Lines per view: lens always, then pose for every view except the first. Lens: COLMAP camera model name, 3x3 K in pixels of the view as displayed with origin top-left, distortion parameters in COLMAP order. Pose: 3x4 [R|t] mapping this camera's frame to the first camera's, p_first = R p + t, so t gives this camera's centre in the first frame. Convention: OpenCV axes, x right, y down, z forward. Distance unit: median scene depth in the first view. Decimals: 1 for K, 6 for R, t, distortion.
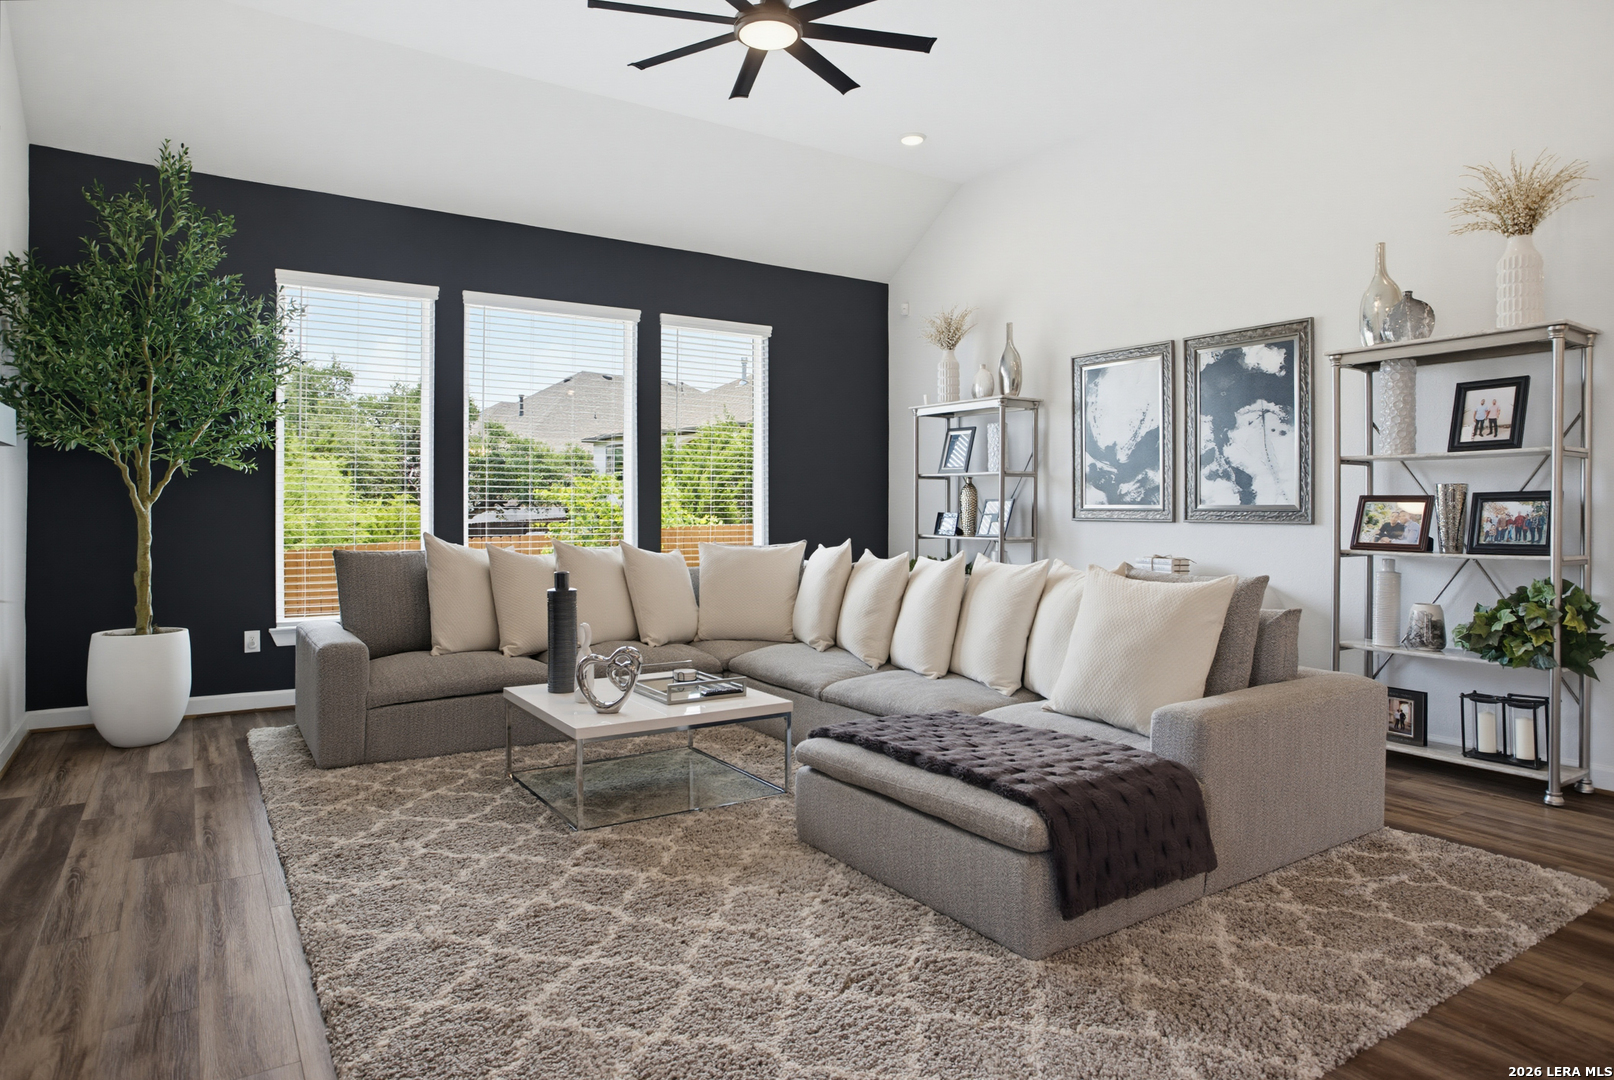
lens RADIAL K [[952.0, 0, 802.2], [0, 952.0, 508.3], [0, 0, 1]] dist [-0.051049, 0.027605]
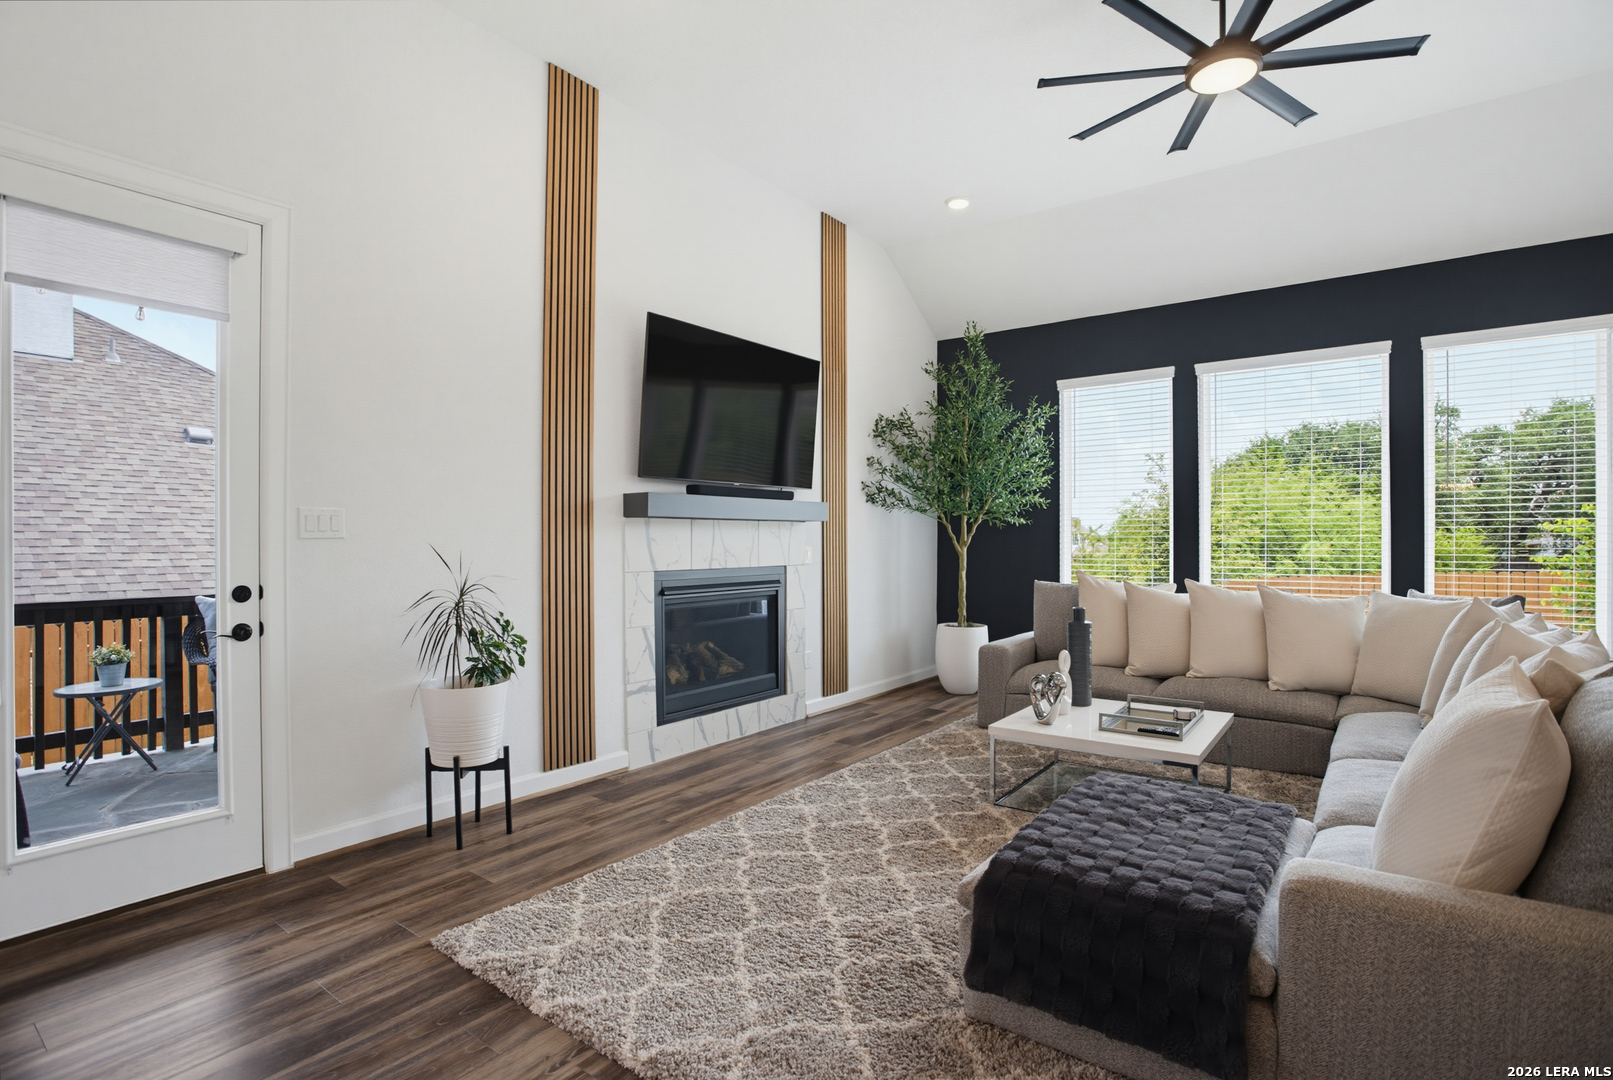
lens RADIAL K [[786.3, 0, 804.0], [0, 786.3, 541.1], [0, 0, 1]] dist [-0.057300, 0.013620]
pose [[0.334273, 0.000711, -0.942476, 0.538643], [0.004558, 0.999987, 0.002371, -0.021333], [0.942465, -0.005088, 0.334265, 0.305071]]
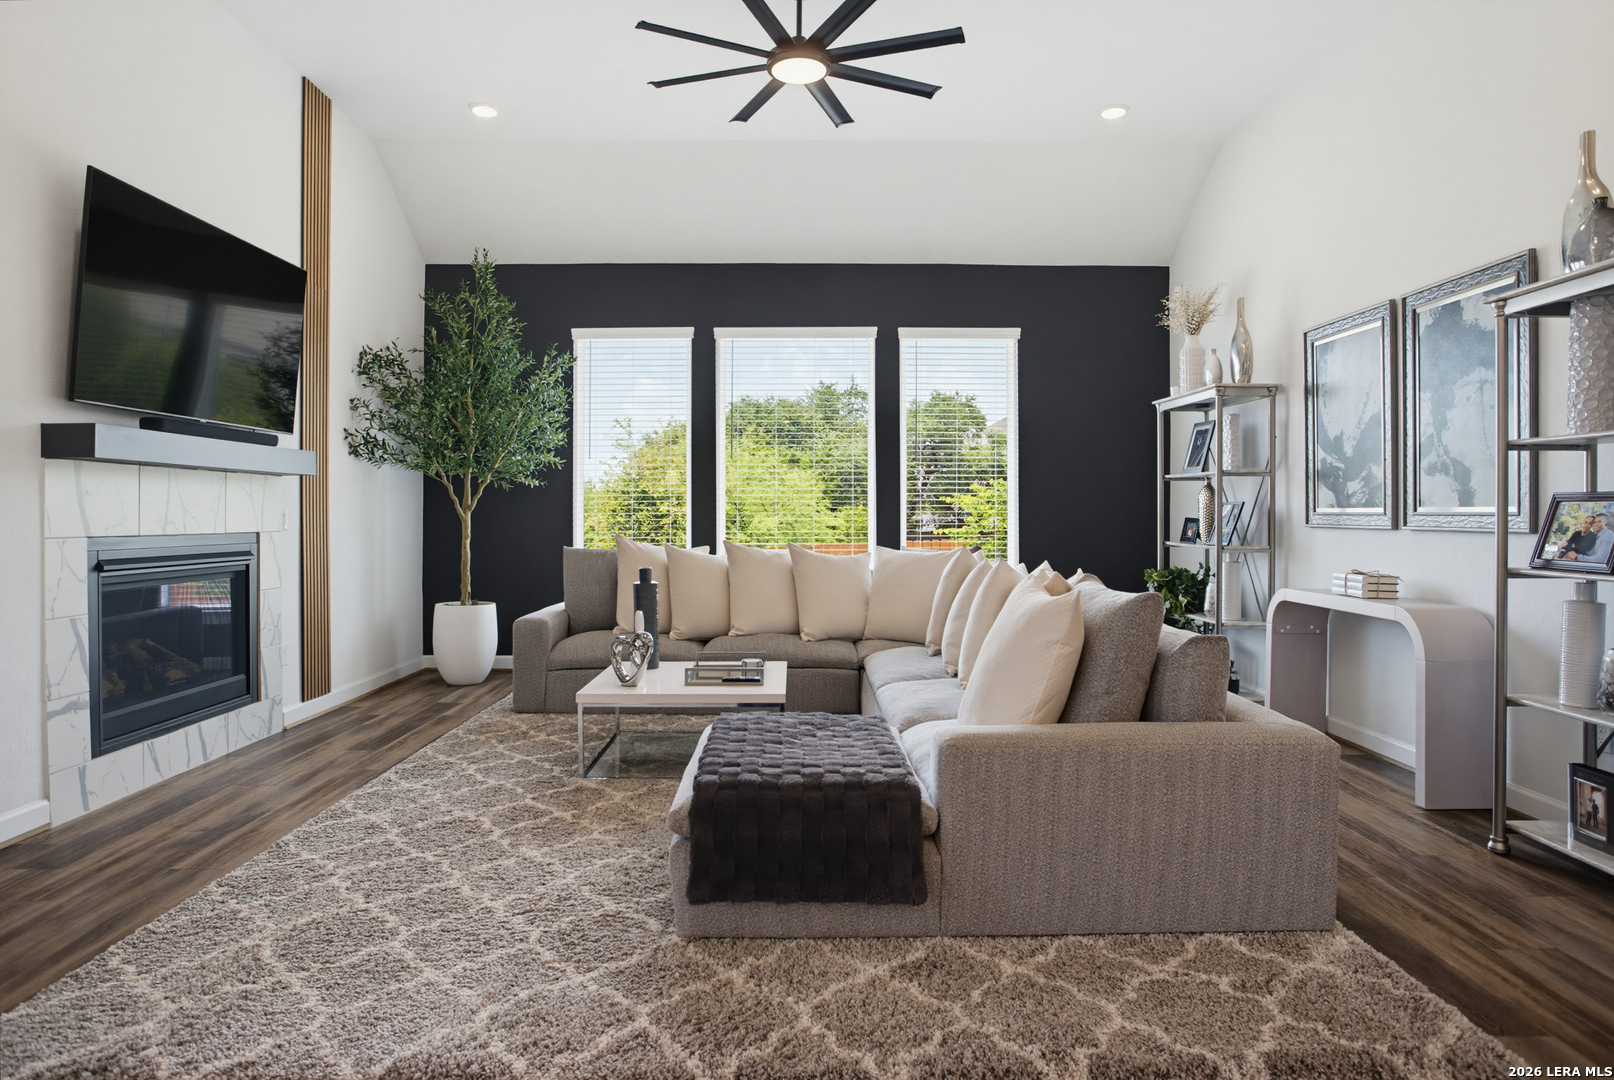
lens RADIAL K [[952.0, 0, 805.8], [0, 952.0, 512.6], [0, 0, 1]] dist [-0.051049, 0.027605]
pose [[0.842194, -0.003297, -0.539165, 0.519901], [0.002751, 0.999995, -0.001818, 0.000843], [0.539168, 0.000048, 0.842198, 0.096338]]
